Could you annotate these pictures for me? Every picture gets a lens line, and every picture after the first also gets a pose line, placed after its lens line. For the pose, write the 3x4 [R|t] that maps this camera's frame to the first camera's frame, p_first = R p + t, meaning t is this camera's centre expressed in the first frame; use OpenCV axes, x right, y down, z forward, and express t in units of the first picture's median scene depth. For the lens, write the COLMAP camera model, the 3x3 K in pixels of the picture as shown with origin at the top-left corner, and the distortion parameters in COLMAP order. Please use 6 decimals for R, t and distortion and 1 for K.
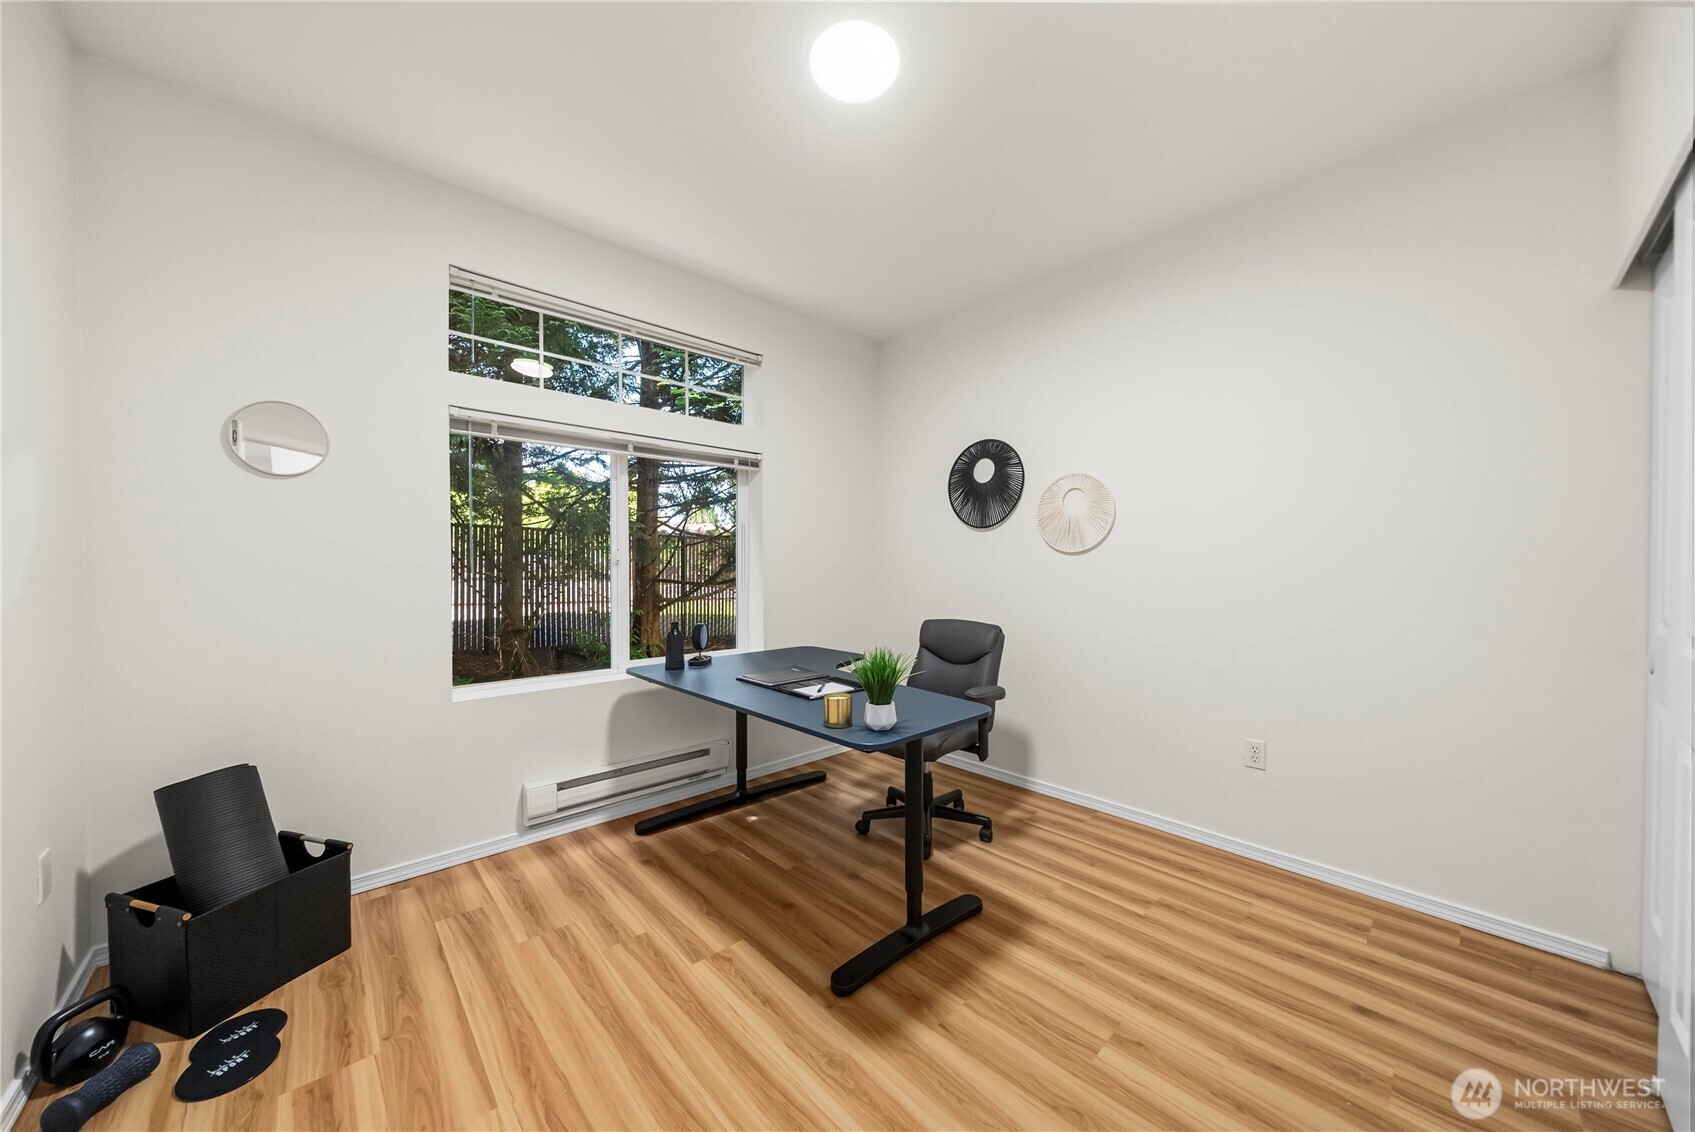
lens RADIAL K [[572.7, 0, 847.5], [0, 572.7, 566.0], [0, 0, 1]] dist [-0.005874, 0.000022]
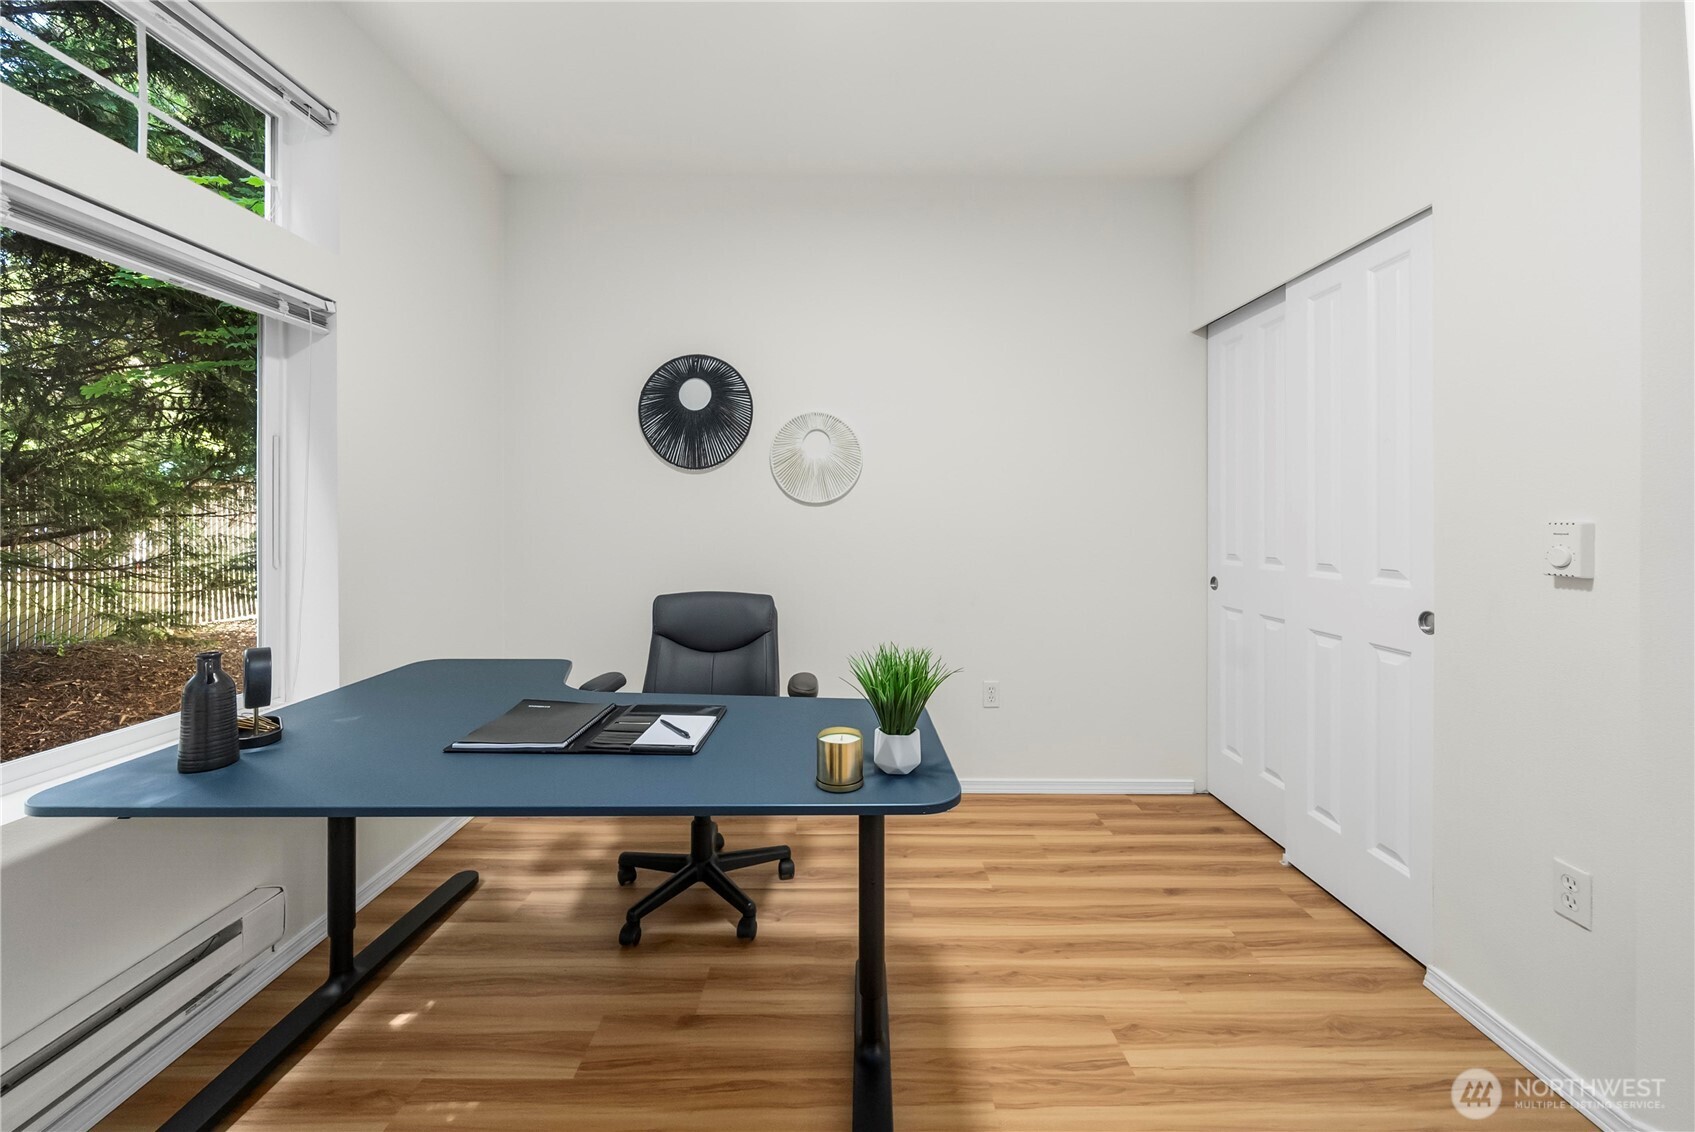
lens RADIAL K [[644.3, 0, 843.1], [0, 644.3, 516.6], [0, 0, 1]] dist [-0.001745, -0.000332]
pose [[0.684337, 0.001867, 0.729164, -0.324529], [0.000490, 0.999995, -0.003020, -0.000570], [-0.729166, 0.002424, 0.684333, 0.338997]]
